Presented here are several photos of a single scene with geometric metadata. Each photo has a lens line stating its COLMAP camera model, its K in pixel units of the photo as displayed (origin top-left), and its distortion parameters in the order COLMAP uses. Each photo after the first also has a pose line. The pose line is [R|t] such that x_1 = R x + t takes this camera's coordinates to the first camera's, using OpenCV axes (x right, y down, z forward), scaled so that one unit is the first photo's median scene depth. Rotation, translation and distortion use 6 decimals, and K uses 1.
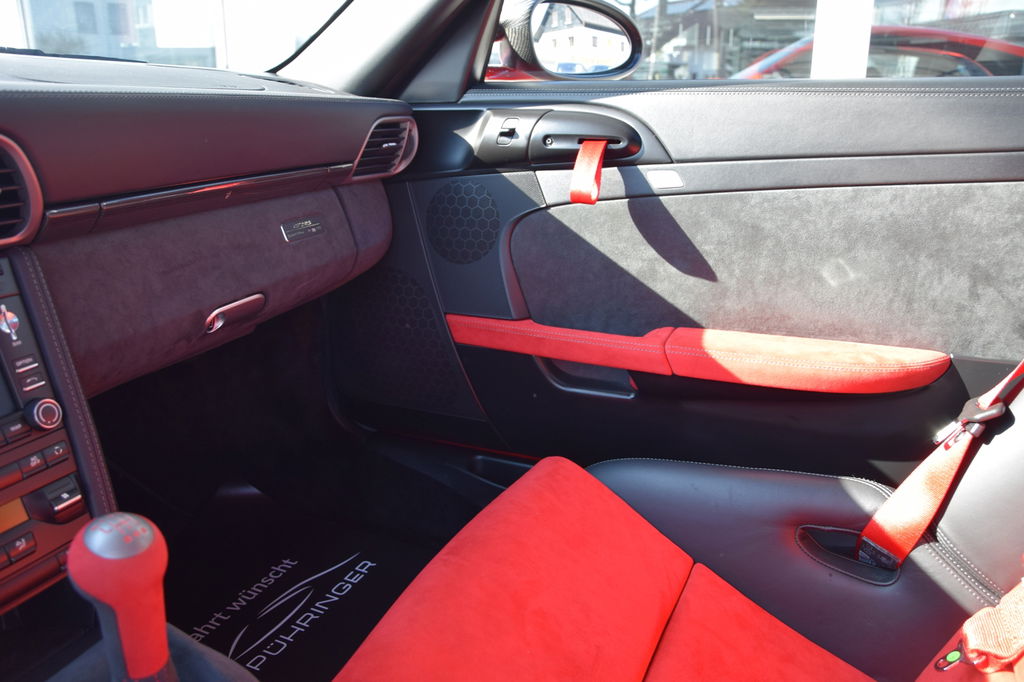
lens RADIAL K [[809.7, 0, 512.0], [0, 809.7, 341.0], [0, 0, 1]] dist [-0.102744, 0.014397]
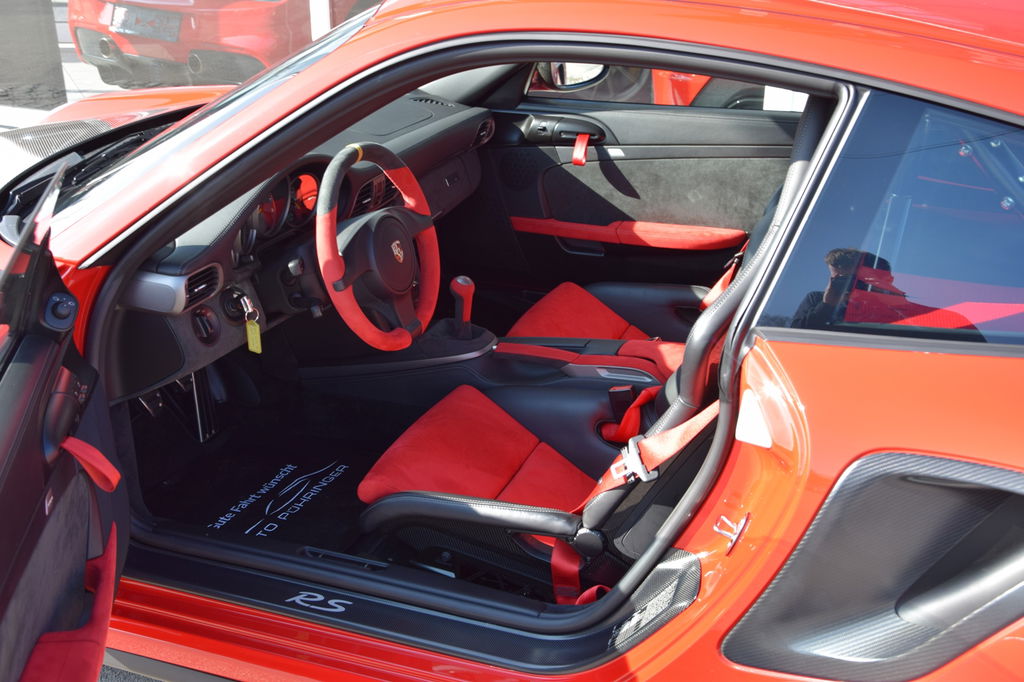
lens RADIAL K [[1277.9, 0, 512.0], [0, 1277.9, 341.0], [0, 0, 1]] dist [0.007605, 0.001851]
pose [[0.998694, -0.018684, 0.047553, -0.260270], [0.014691, 0.996443, 0.082976, 0.014145], [-0.048935, -0.082169, 0.995416, -2.423820]]
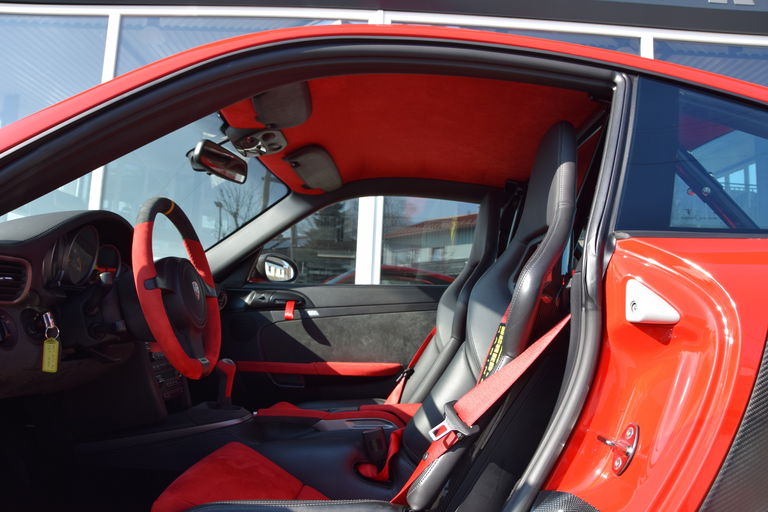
lens RADIAL K [[623.6, 0, 384.0], [0, 623.6, 256.0], [0, 0, 1]] dist [-0.062510, 0.000278]
pose [[0.923447, 0.063298, 0.378468, -0.498373], [0.081681, 0.931271, -0.355052, 0.485114], [-0.374931, 0.358786, 0.854810, -1.295710]]
